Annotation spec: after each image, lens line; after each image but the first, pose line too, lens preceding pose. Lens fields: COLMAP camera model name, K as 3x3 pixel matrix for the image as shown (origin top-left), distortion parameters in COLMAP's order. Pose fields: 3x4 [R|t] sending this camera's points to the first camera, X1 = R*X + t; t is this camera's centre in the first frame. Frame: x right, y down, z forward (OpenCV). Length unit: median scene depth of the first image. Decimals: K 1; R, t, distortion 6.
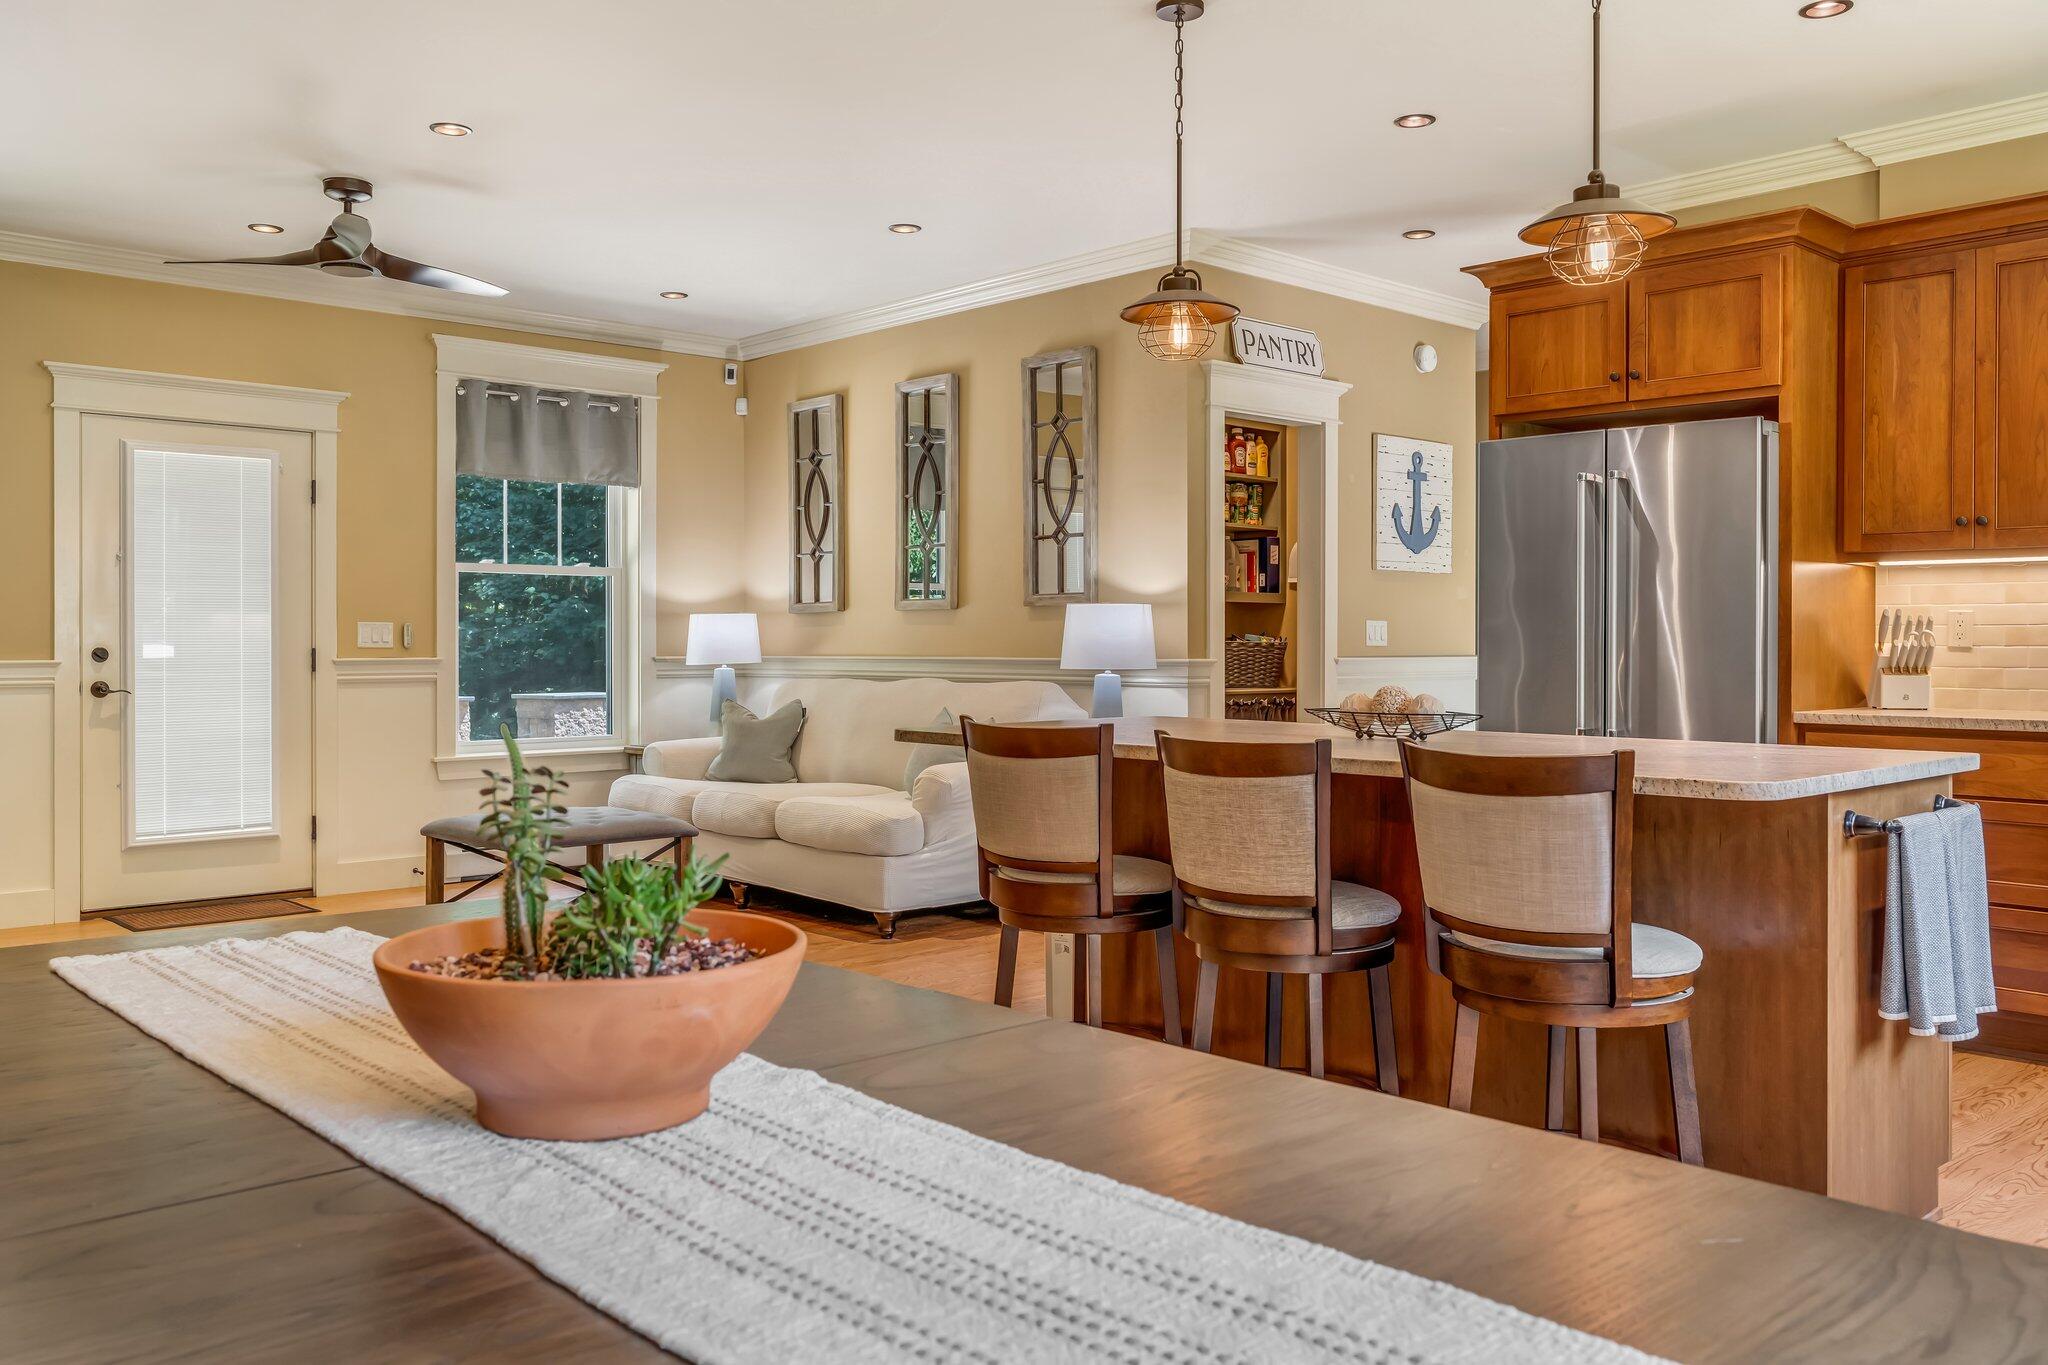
lens RADIAL K [[1634.8, 0, 1027.6], [0, 1634.8, 648.4], [0, 0, 1]] dist [0.006319, 0.001125]
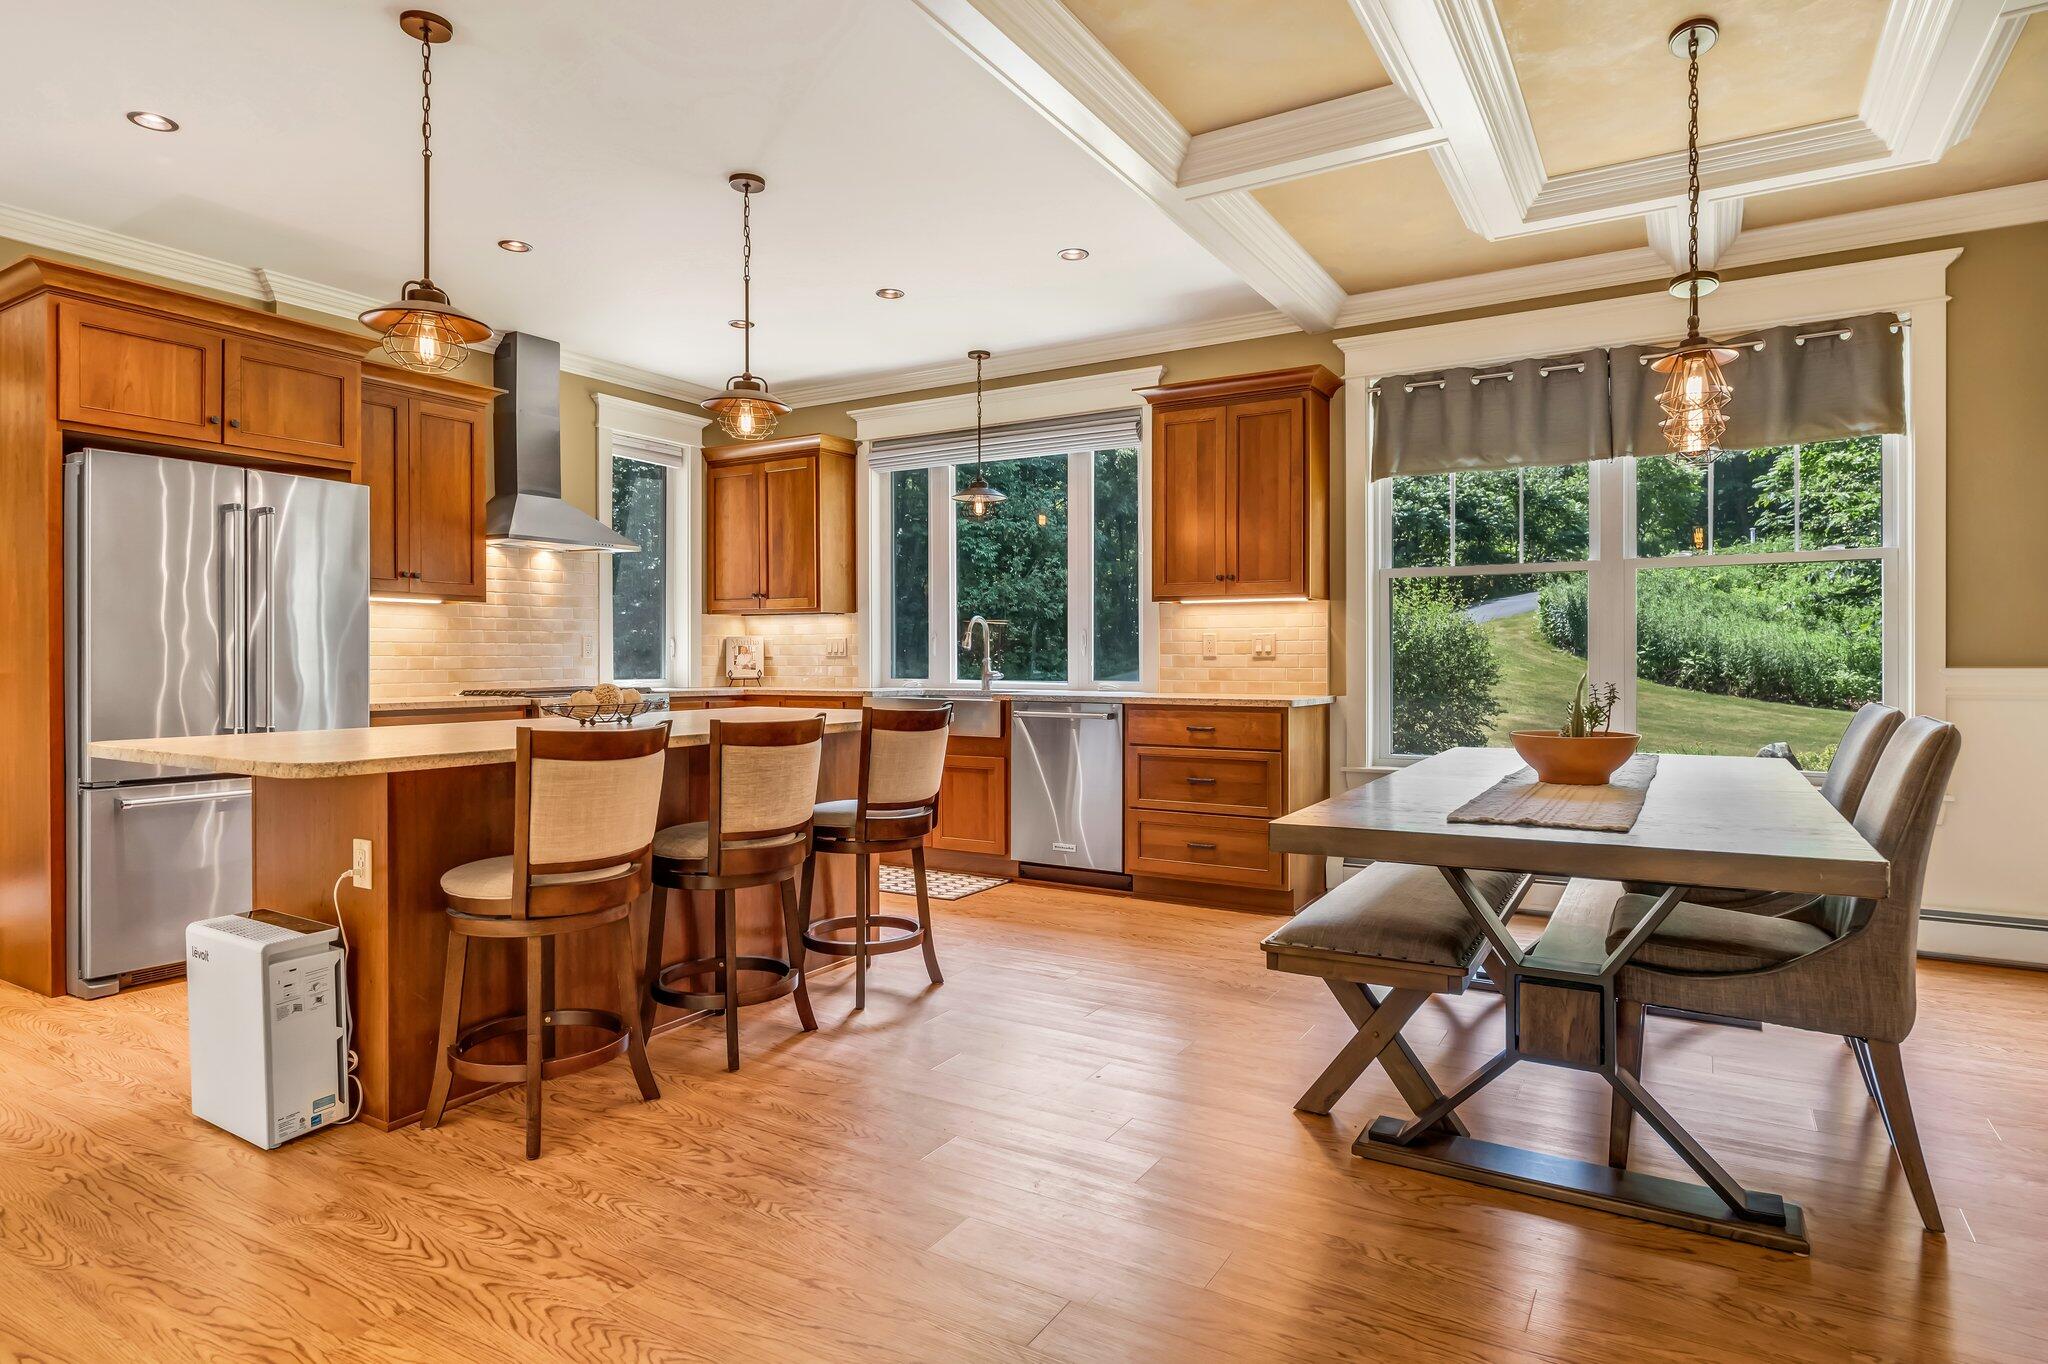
lens RADIAL K [[1122.1, 0, 1015.9], [0, 1122.1, 660.0], [0, 0, 1]] dist [-0.004715, -0.001476]
pose [[-0.265361, -0.002479, 0.964146, -0.426863], [0.009638, 0.999940, 0.005223, 0.001633], [-0.964101, 0.010678, -0.265321, 0.531809]]
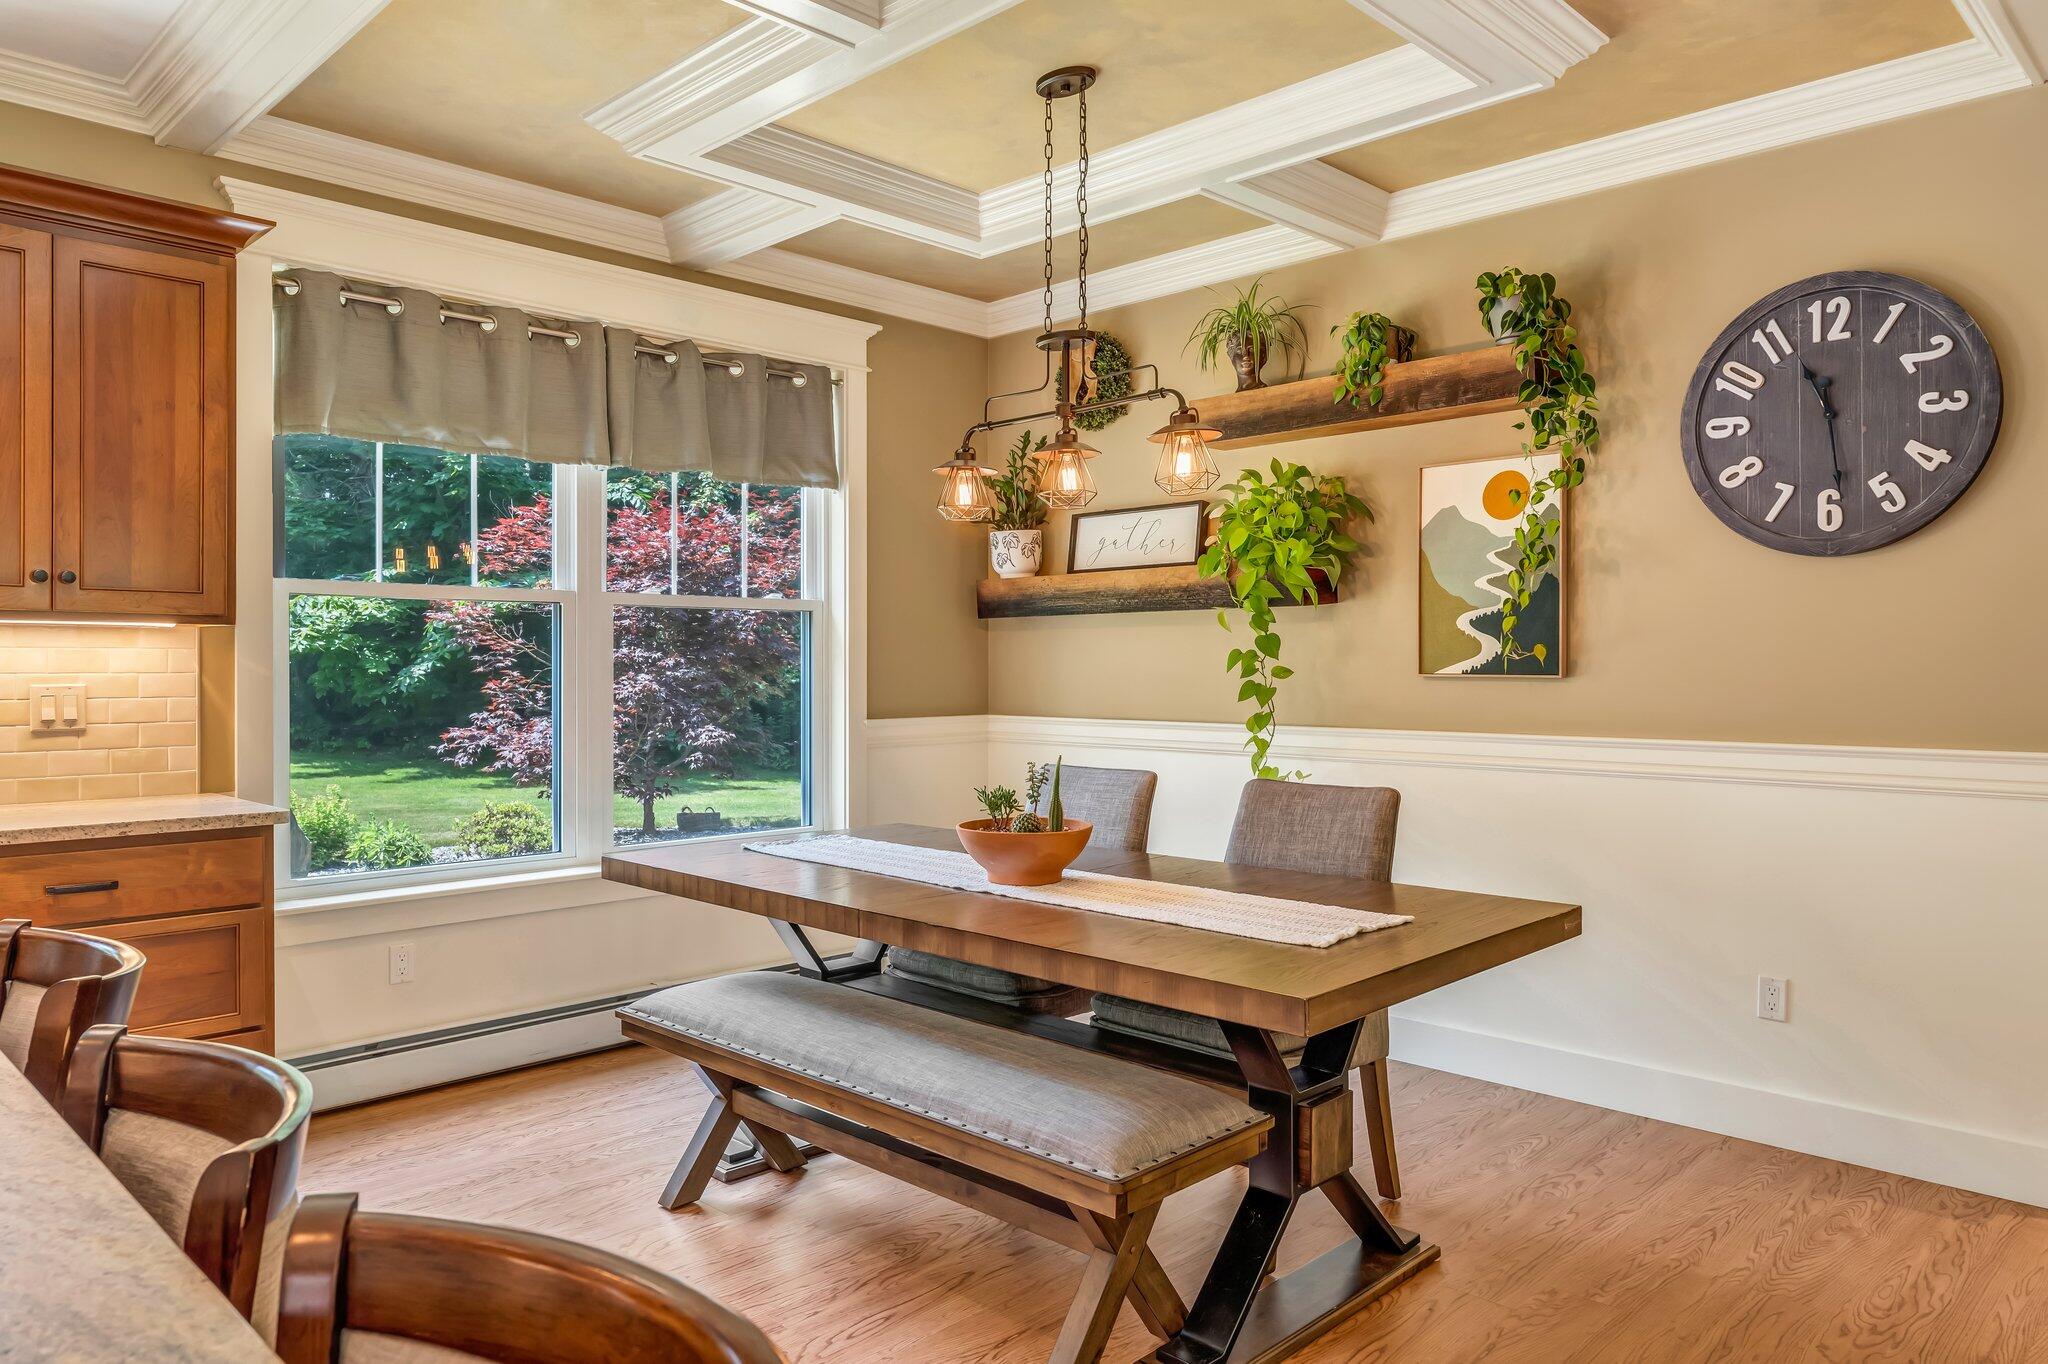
lens RADIAL K [[1357.3, 0, 1025.9], [0, 1357.3, 678.1], [0, 0, 1]] dist [-0.004261, -0.001328]
pose [[-0.999360, -0.000020, -0.035758, -0.029340], [-0.000629, 0.999855, 0.017017, -0.023450], [0.035752, 0.017029, -0.999216, 0.667391]]
